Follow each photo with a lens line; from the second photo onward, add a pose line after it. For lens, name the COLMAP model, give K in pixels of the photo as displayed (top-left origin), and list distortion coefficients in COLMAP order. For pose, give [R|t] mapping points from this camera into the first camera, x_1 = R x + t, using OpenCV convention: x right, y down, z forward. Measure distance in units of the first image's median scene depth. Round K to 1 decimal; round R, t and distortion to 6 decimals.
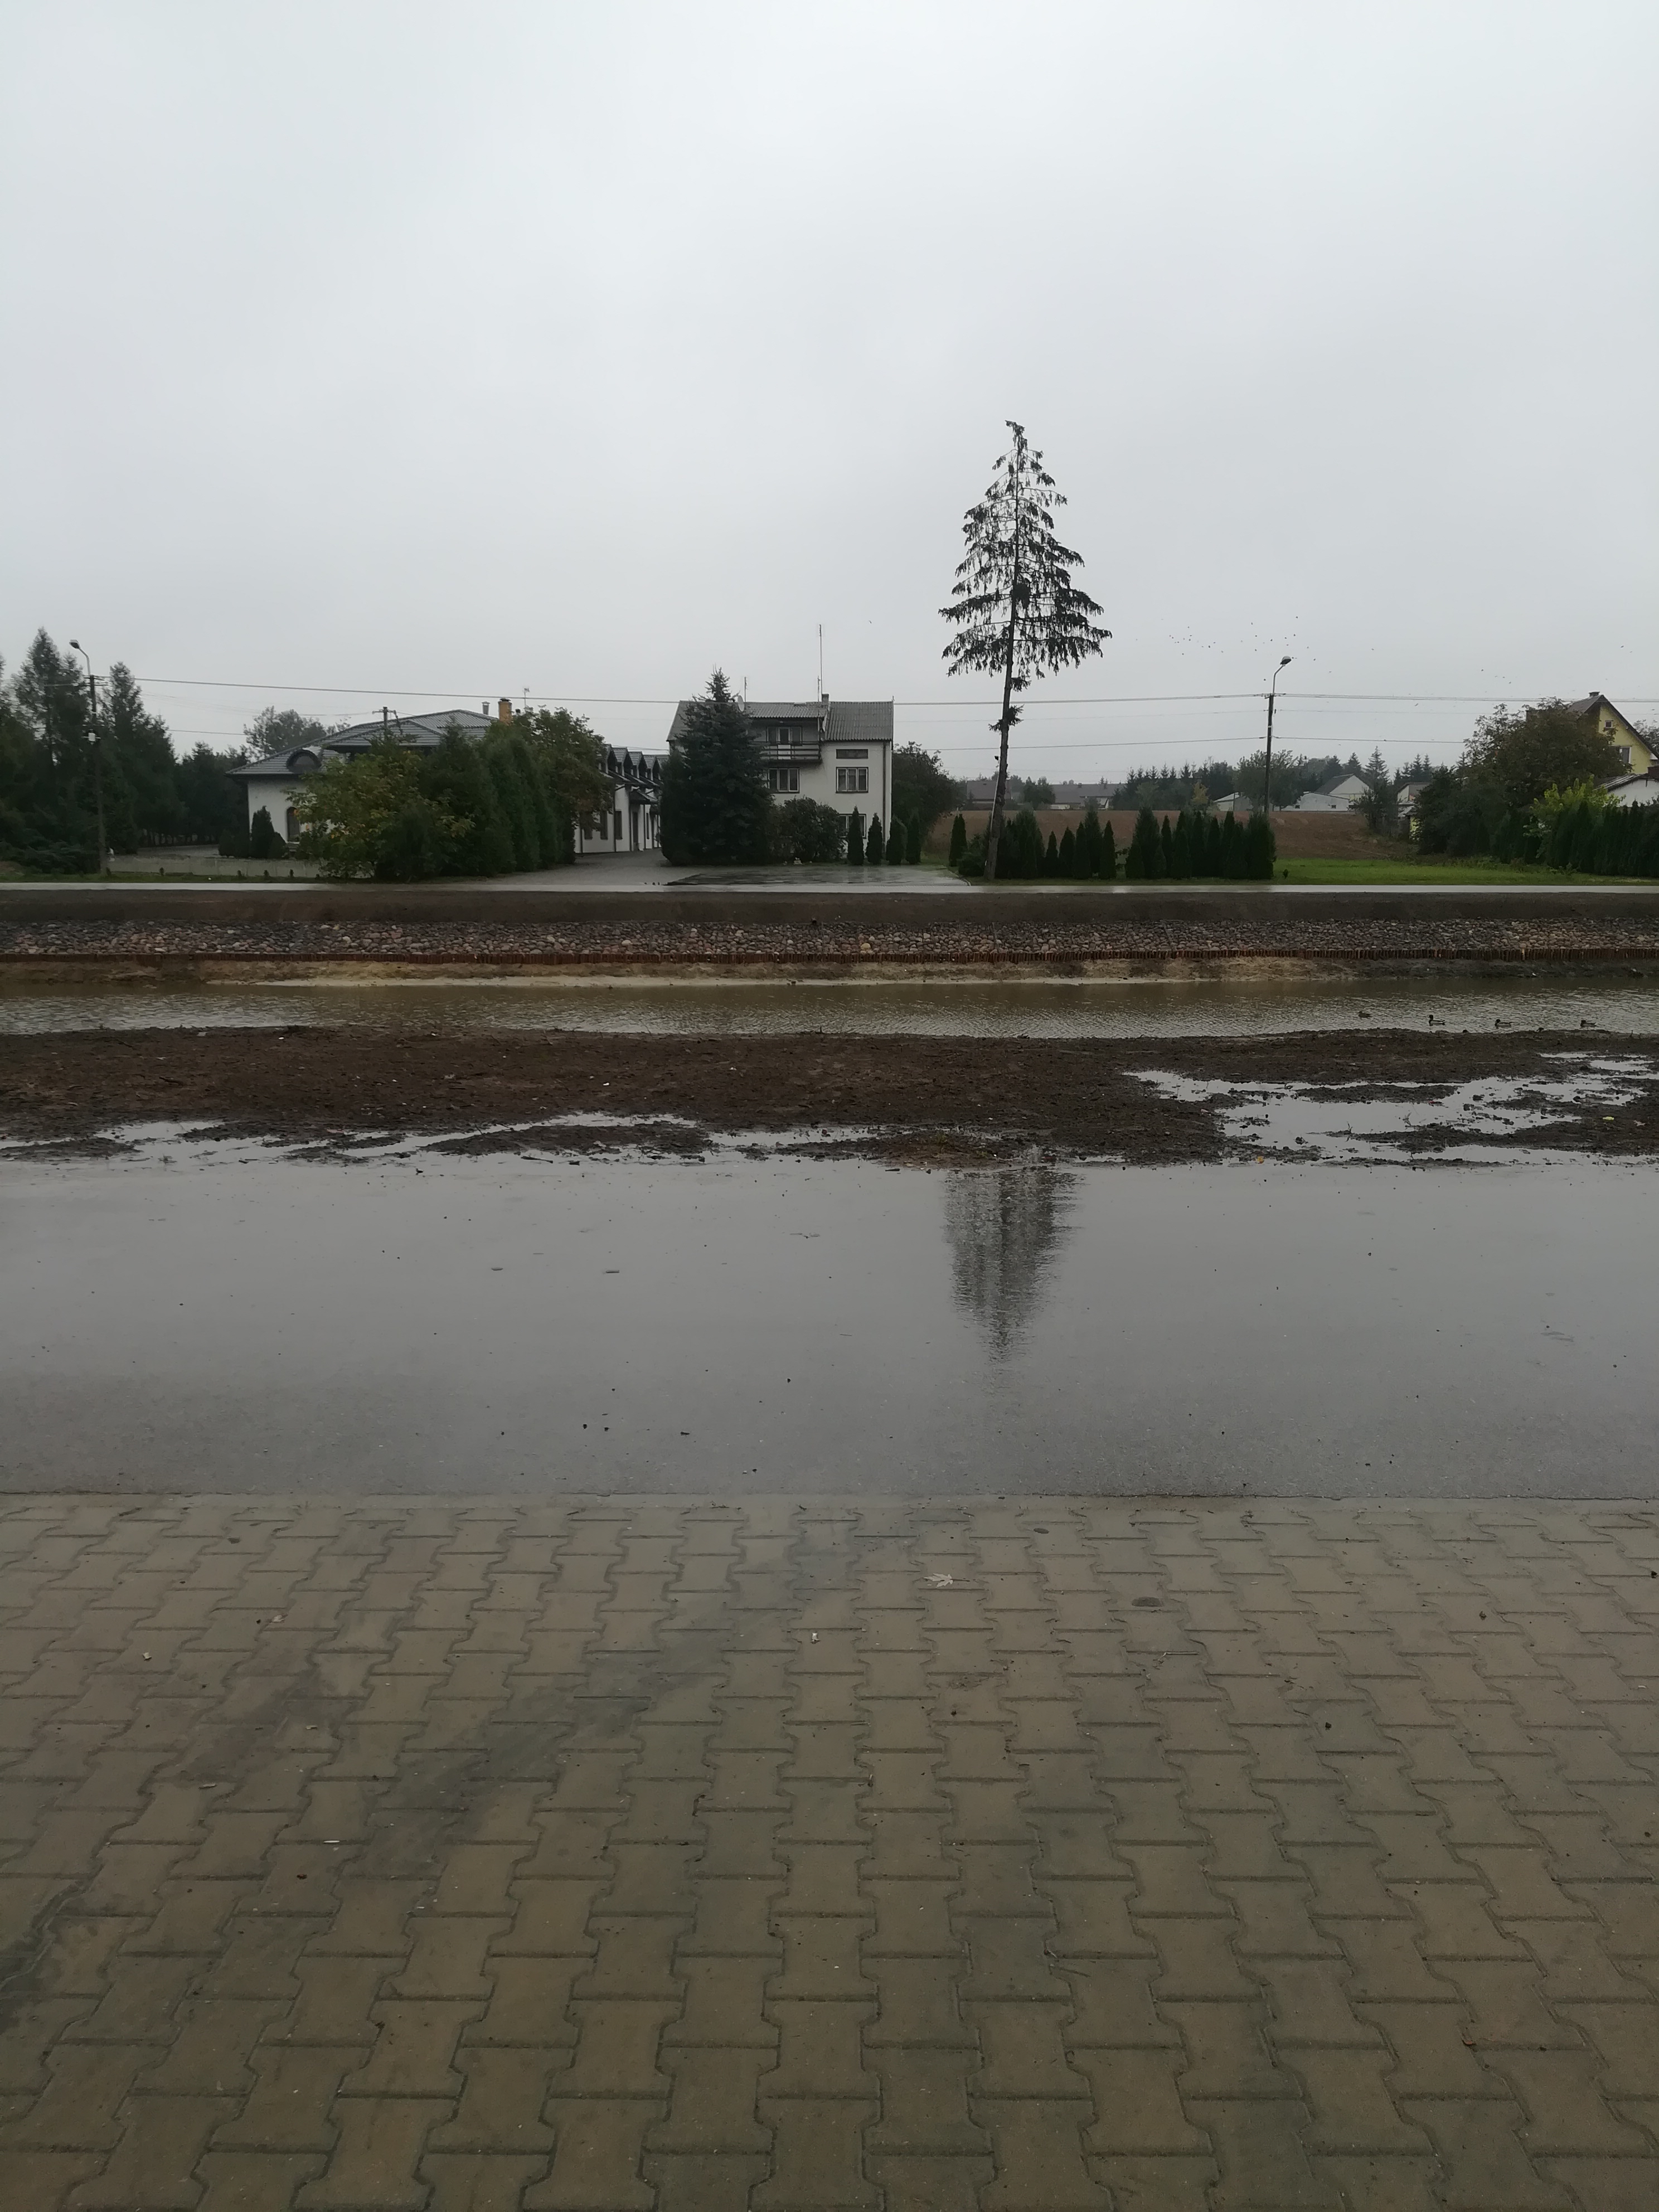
lens RADIAL K [[1733.2, 0, 822.7], [0, 1733.2, 1095.4], [0, 0, 1]] dist [0.073503, -0.091084]
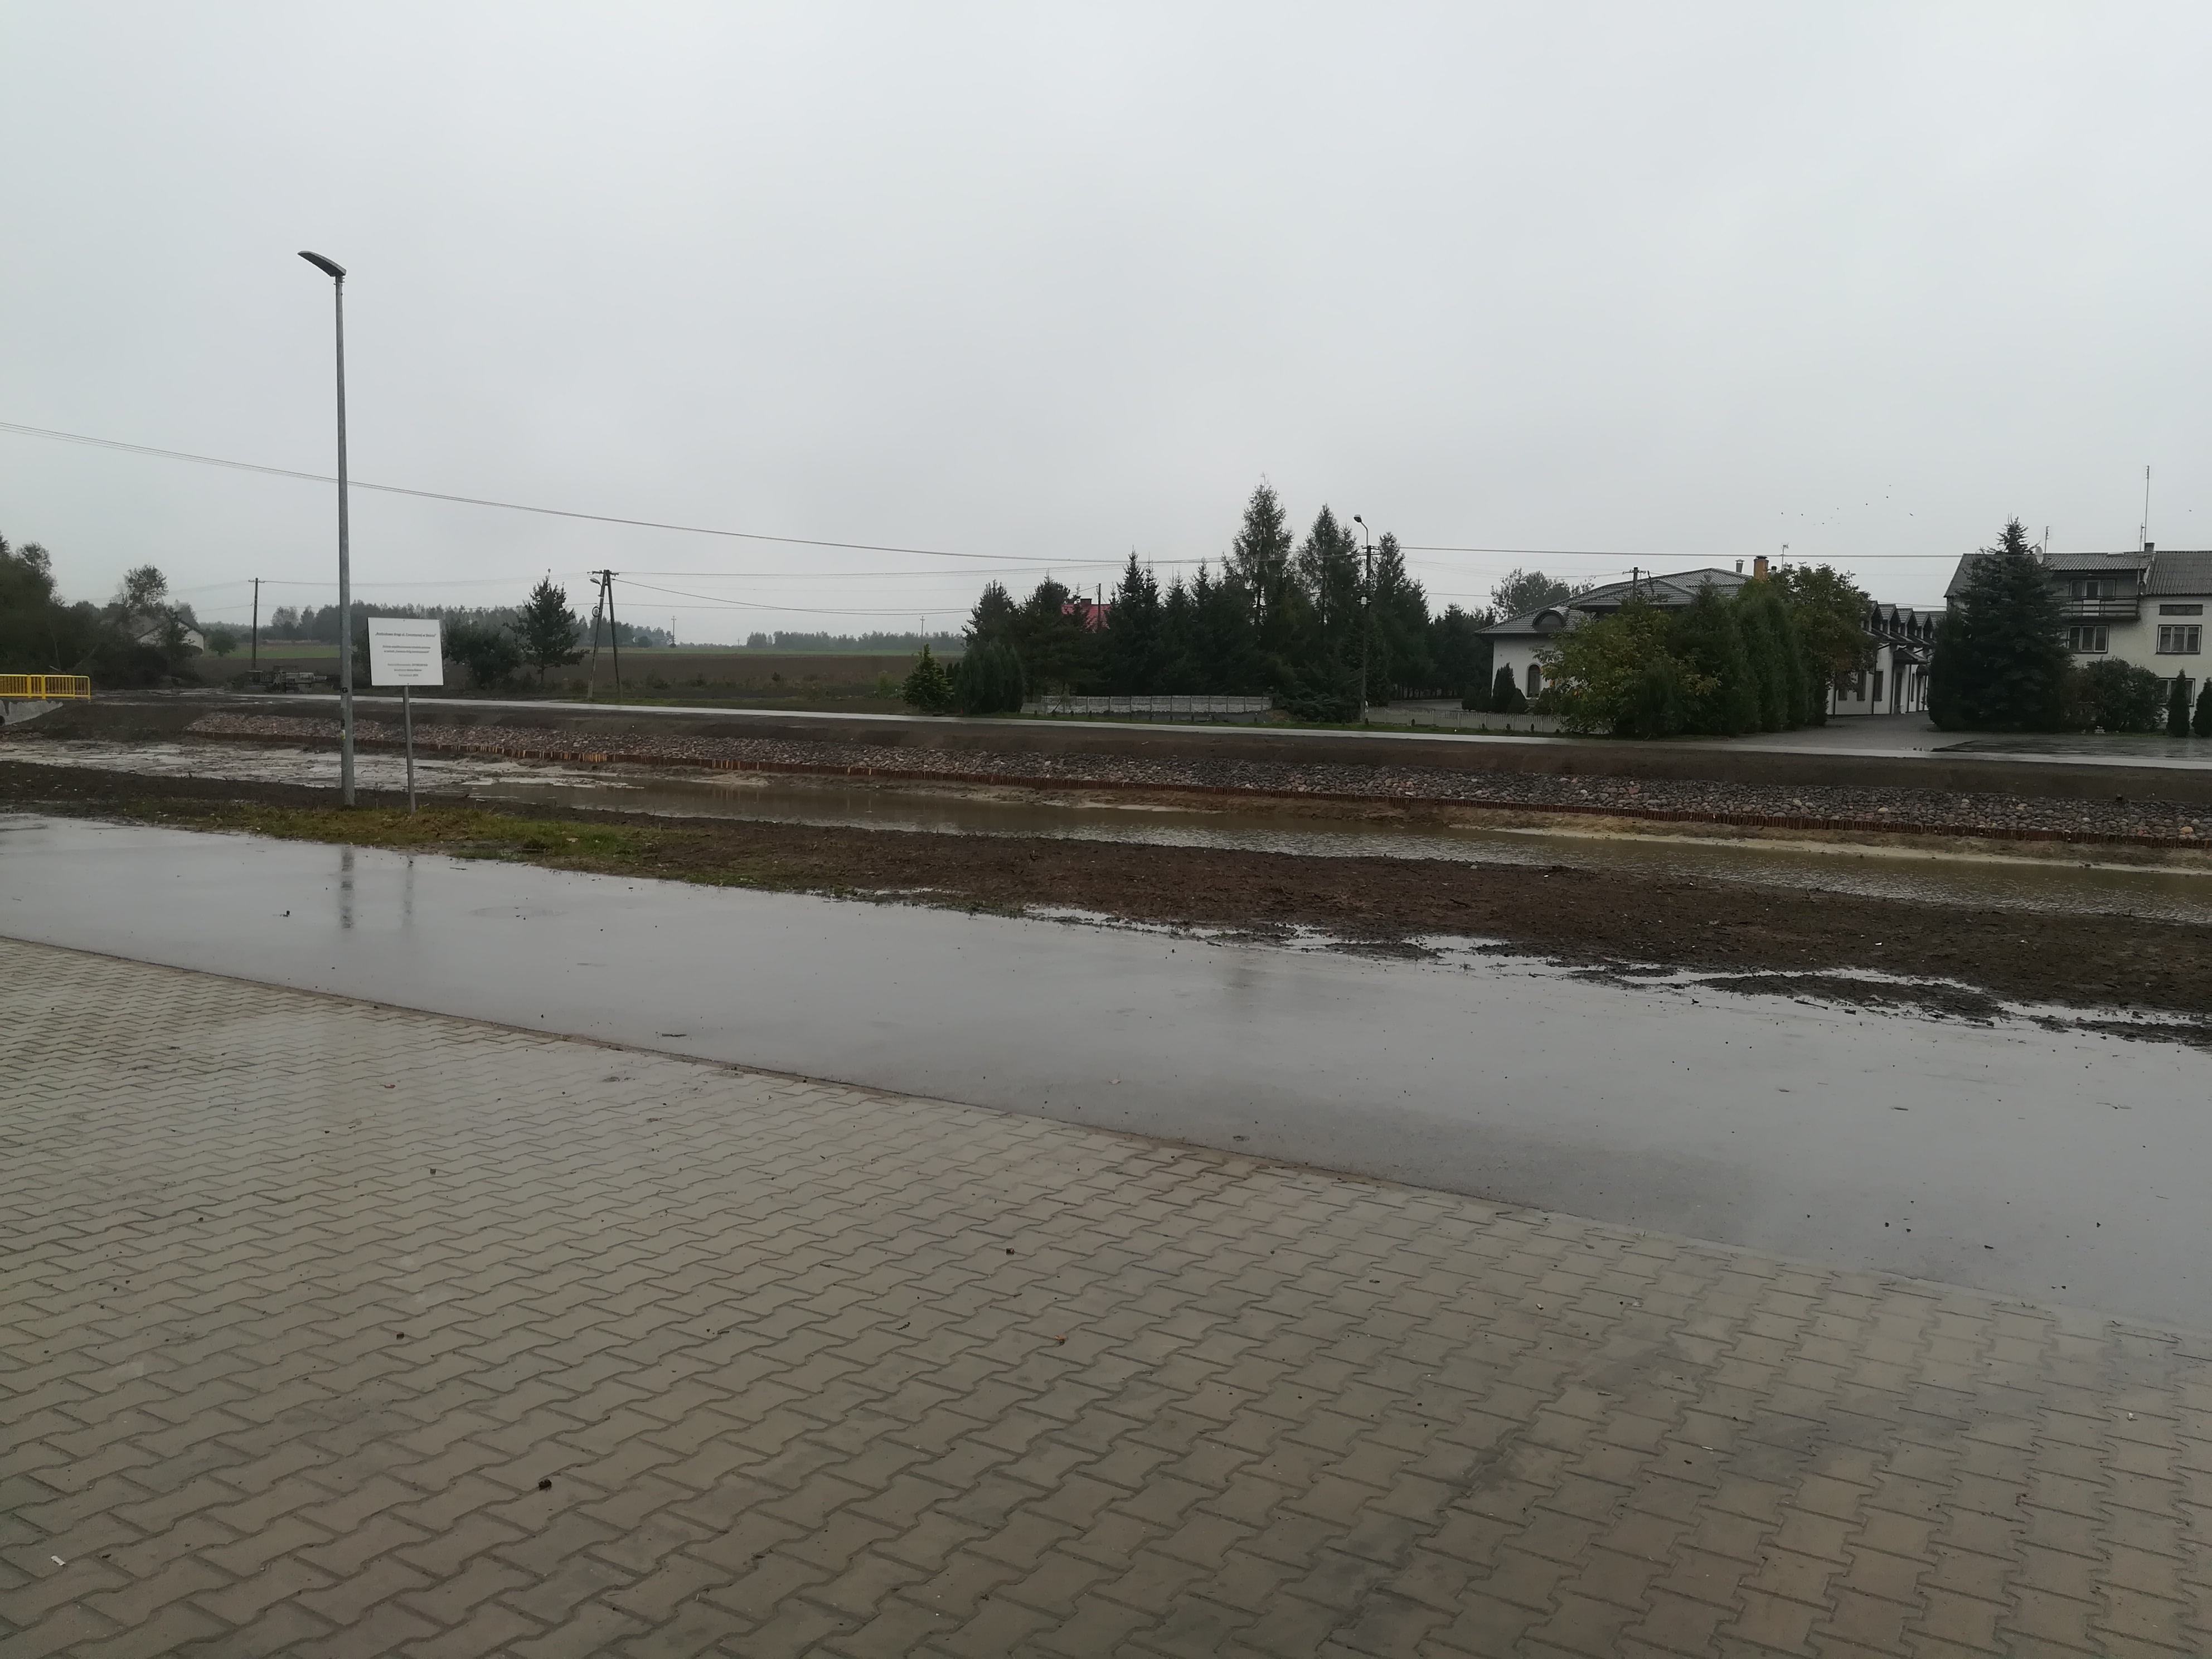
lens RADIAL K [[1733.2, 0, 1086.0], [0, 1733.2, 828.8], [0, 0, 1]] dist [0.073503, -0.091084]
pose [[0.859947, 0.062445, -0.506549, -0.011874], [-0.097485, 0.994311, -0.042922, 0.018116], [0.500987, 0.086291, 0.861142, -0.119611]]
